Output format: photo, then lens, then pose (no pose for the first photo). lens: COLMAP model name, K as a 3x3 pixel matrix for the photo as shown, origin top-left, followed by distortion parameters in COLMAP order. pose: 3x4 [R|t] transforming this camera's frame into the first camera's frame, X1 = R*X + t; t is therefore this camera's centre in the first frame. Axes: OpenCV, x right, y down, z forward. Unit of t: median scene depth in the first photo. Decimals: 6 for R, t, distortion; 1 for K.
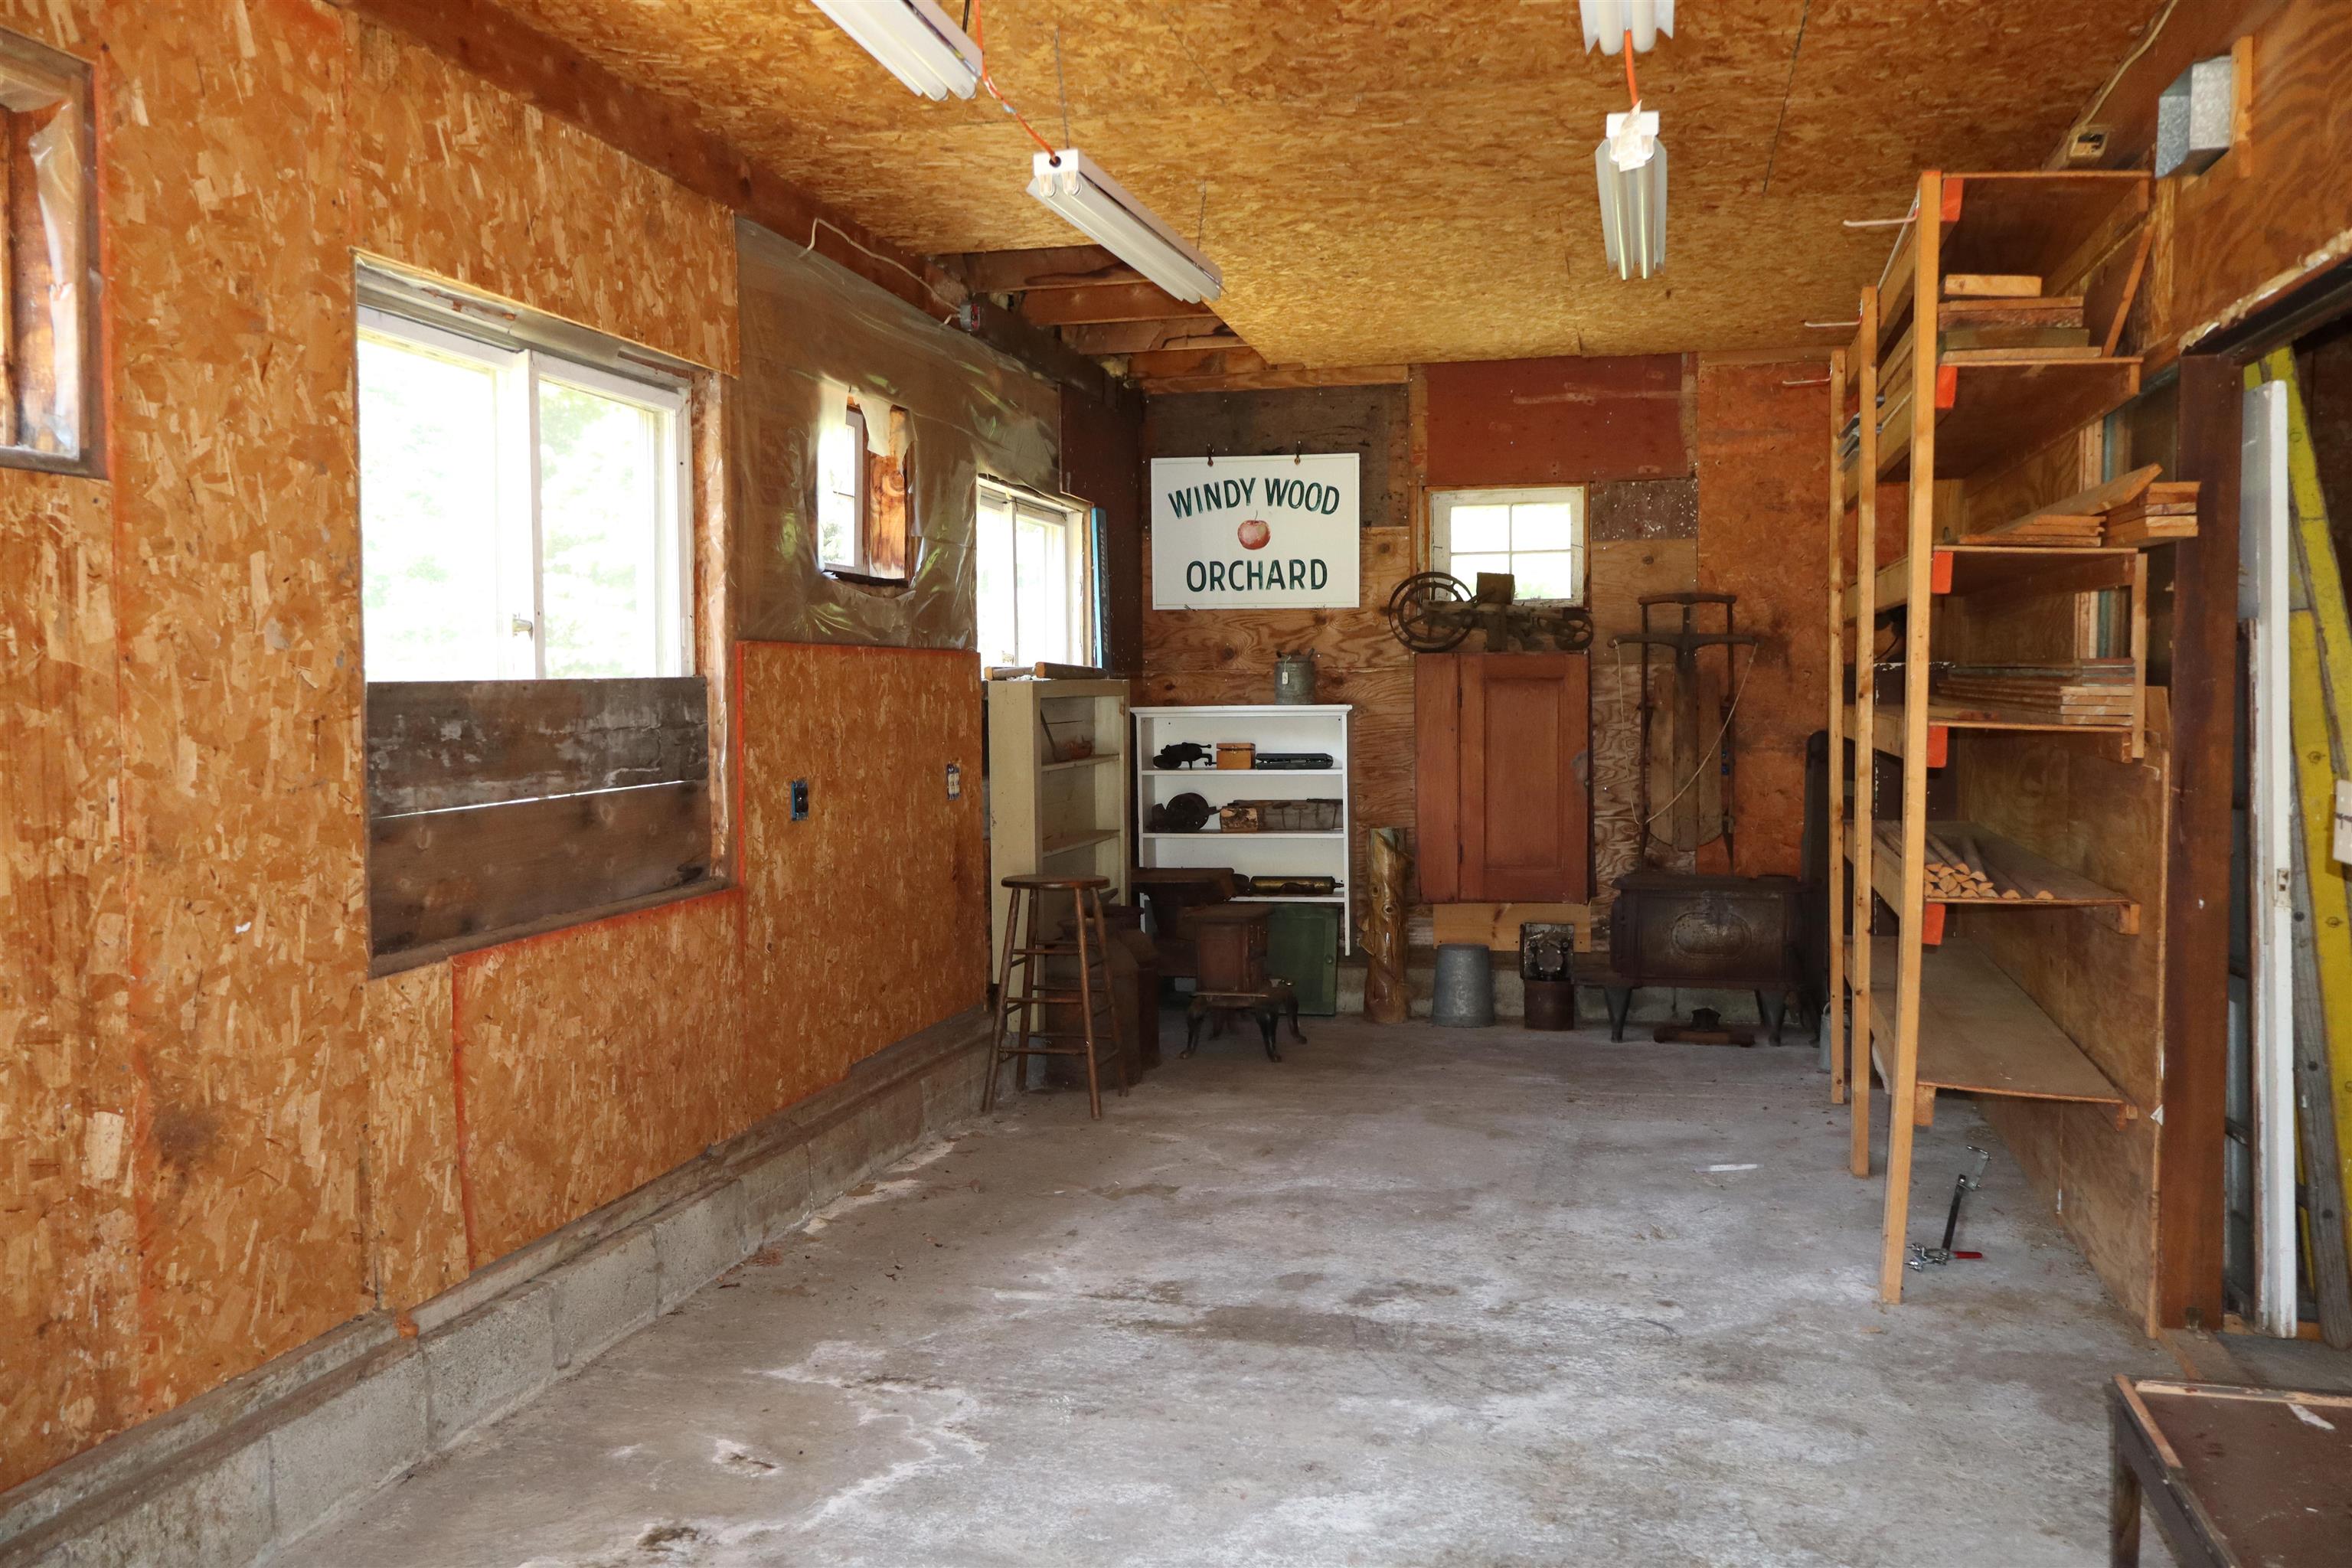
lens RADIAL K [[1945.5, 0, 1182.0], [0, 1945.5, 782.3], [0, 0, 1]] dist [-0.002556, -0.002059]
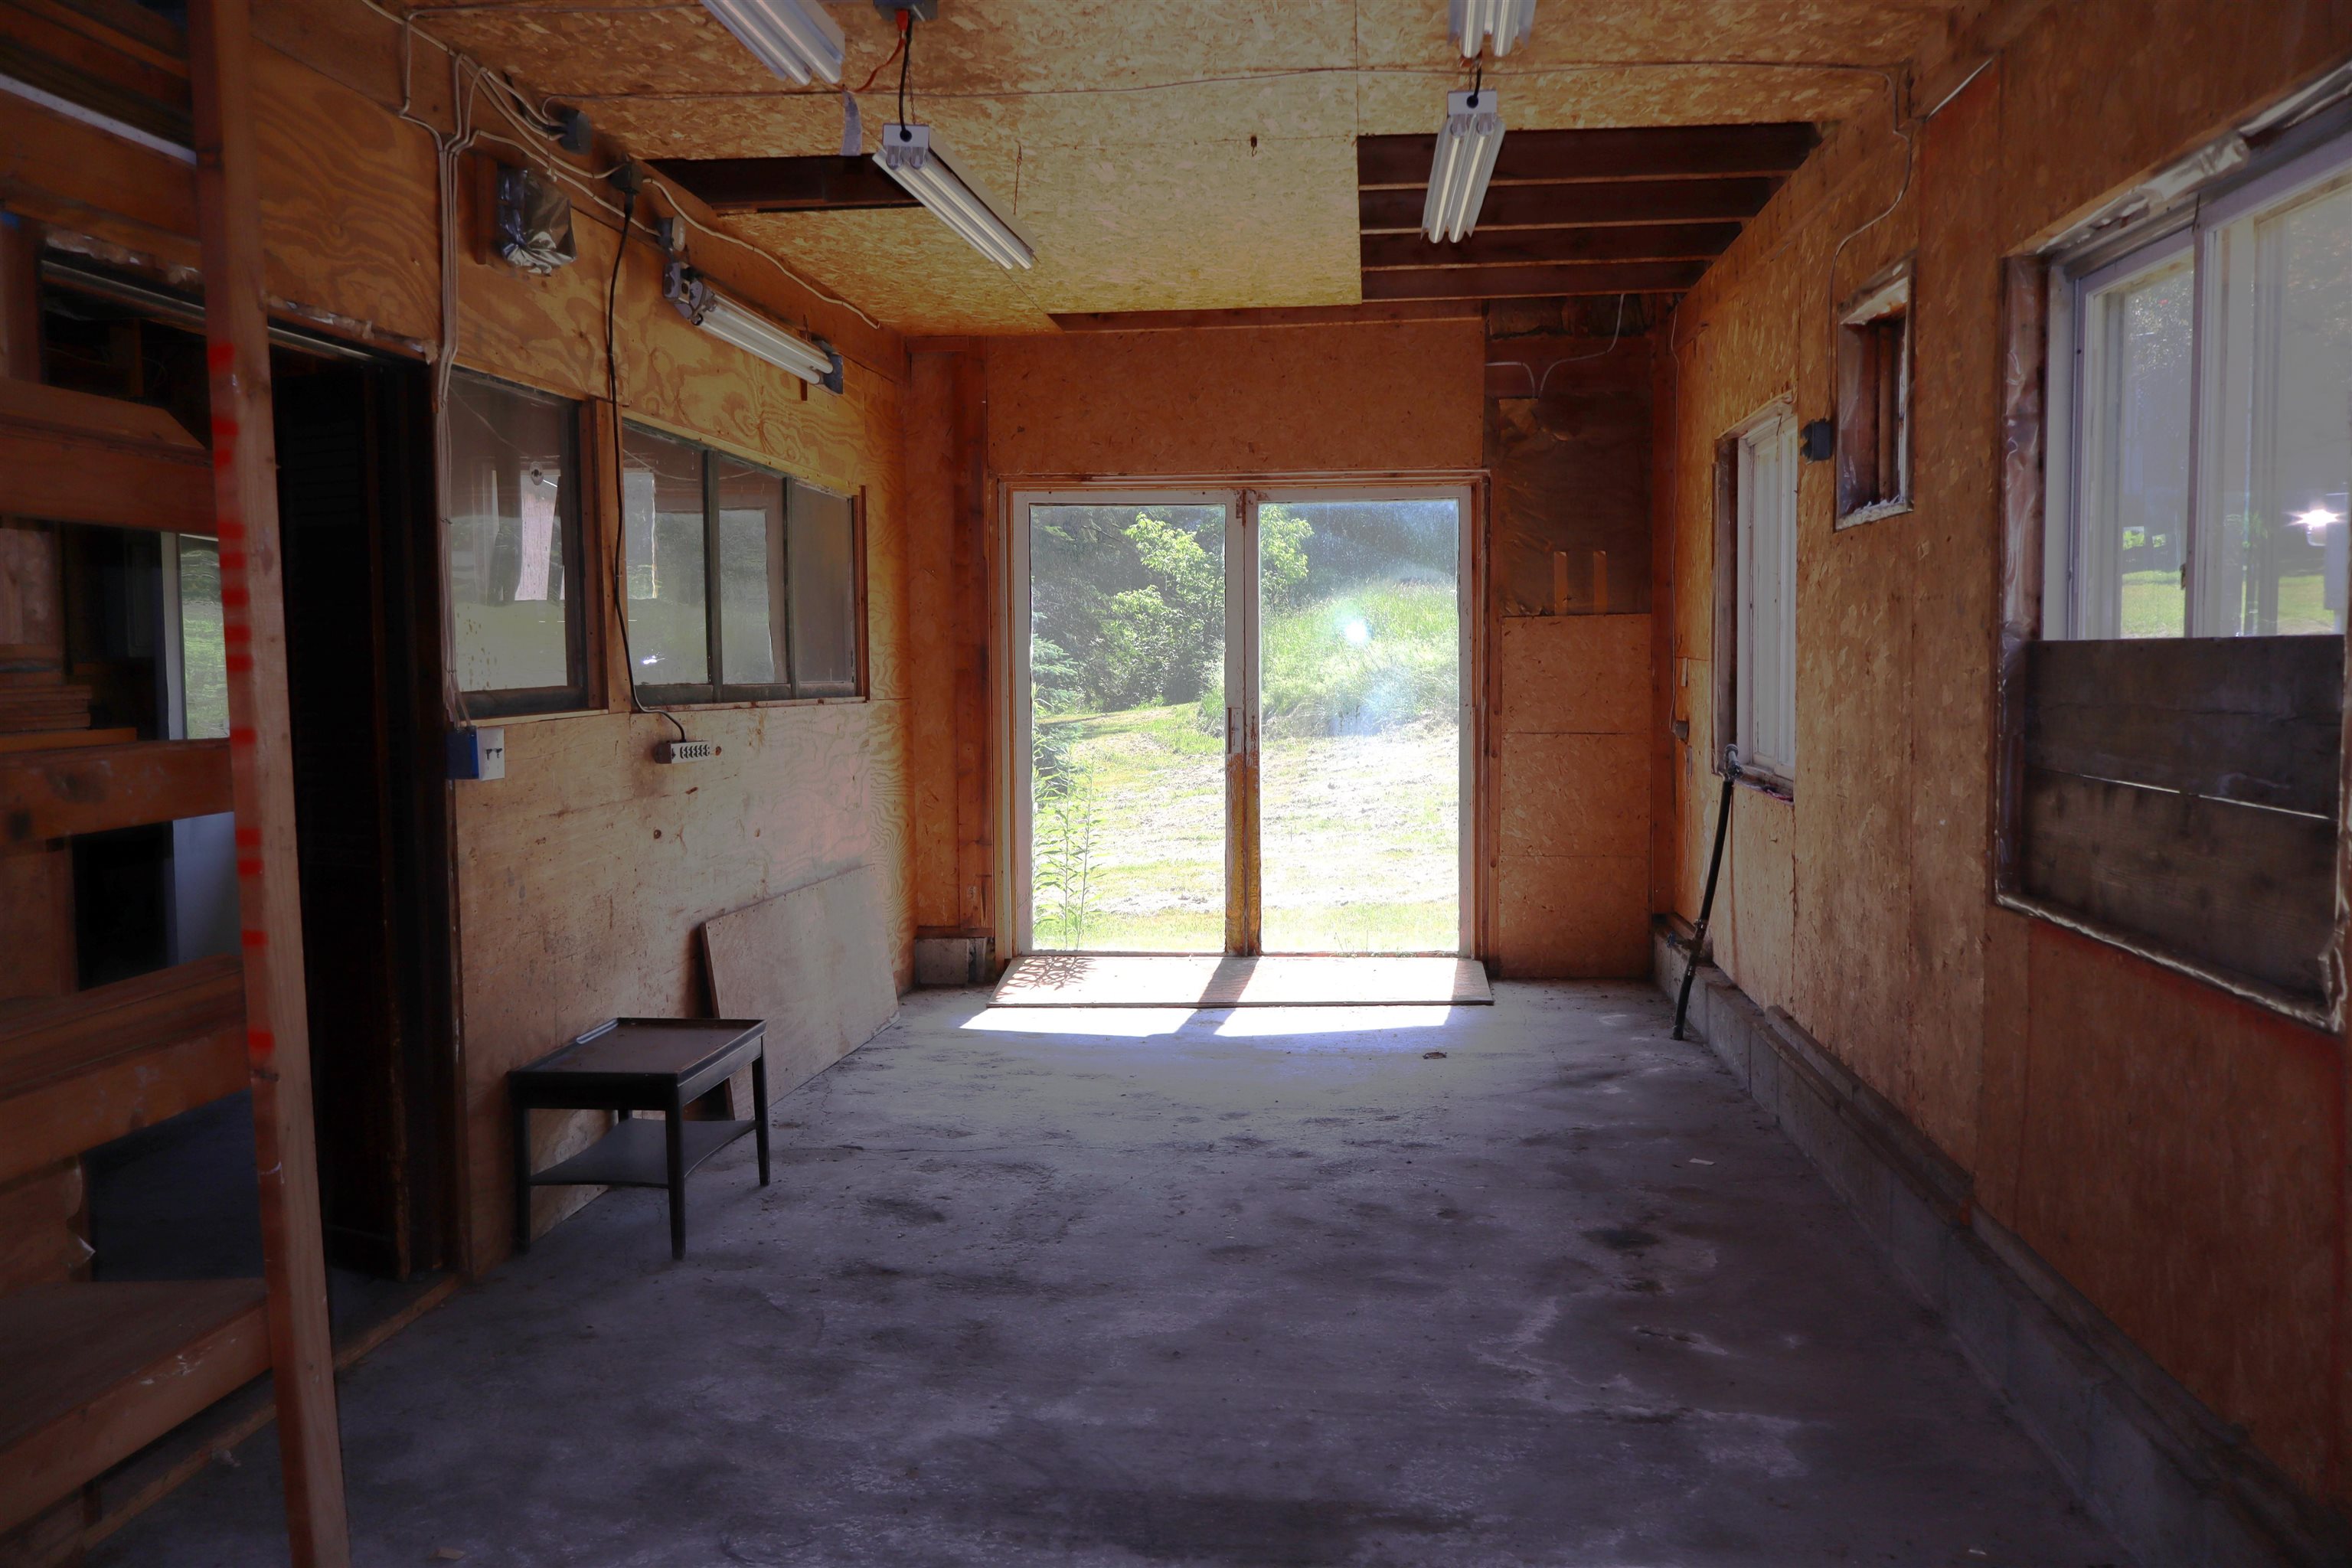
lens RADIAL K [[1945.5, 0, 1175.2], [0, 1945.5, 780.8], [0, 0, 1]] dist [-0.002556, -0.002059]
pose [[-0.990831, 0.025703, -0.132639, 0.186099], [0.009101, 0.992204, 0.124288, -0.104543], [0.134800, 0.121941, -0.983341, 1.859335]]
